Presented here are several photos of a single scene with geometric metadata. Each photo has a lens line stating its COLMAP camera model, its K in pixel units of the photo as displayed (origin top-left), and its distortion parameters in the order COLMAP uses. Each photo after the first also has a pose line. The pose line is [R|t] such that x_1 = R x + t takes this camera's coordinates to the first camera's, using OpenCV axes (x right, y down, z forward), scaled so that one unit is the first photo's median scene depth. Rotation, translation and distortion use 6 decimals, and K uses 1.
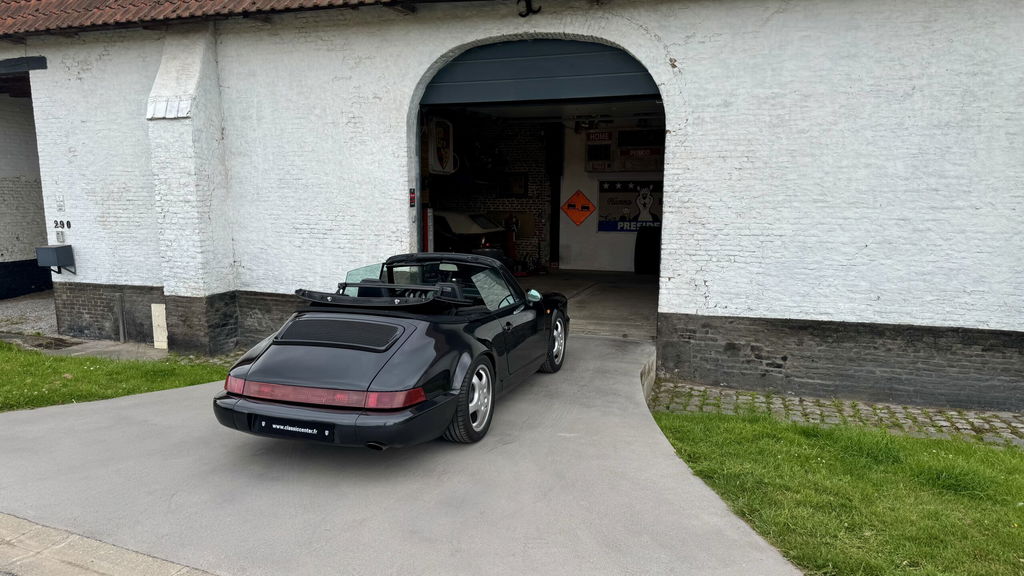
lens RADIAL K [[730.3, 0, 517.5], [0, 730.3, 282.9], [0, 0, 1]] dist [0.007868, -0.032101]
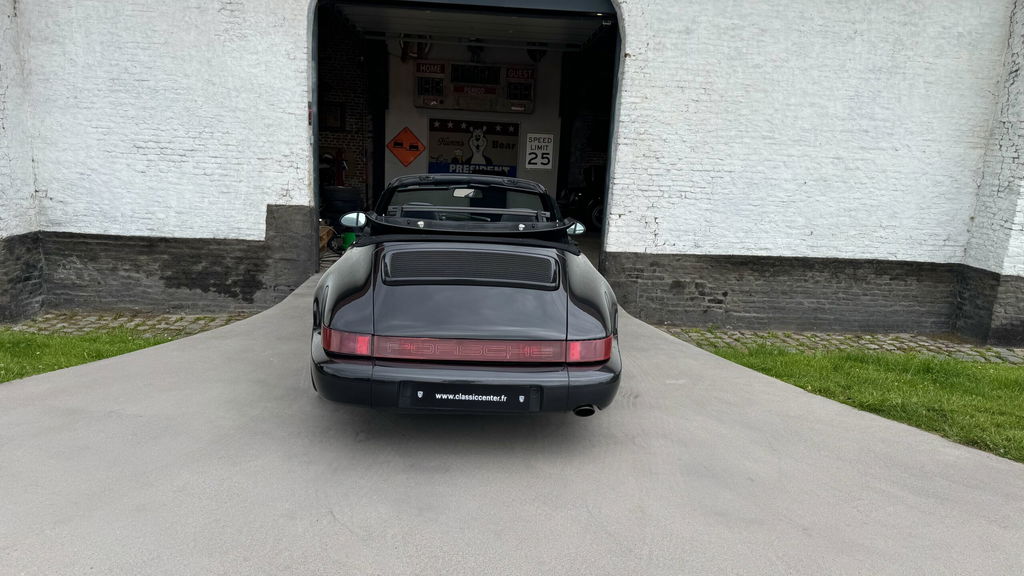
lens RADIAL K [[730.3, 0, 507.5], [0, 730.3, 295.5], [0, 0, 1]] dist [0.007868, -0.032101]
pose [[0.921114, -0.035621, 0.387660, -0.322222], [0.006649, 0.997099, 0.075821, 0.027371], [-0.389236, -0.067262, 0.918679, 0.192154]]
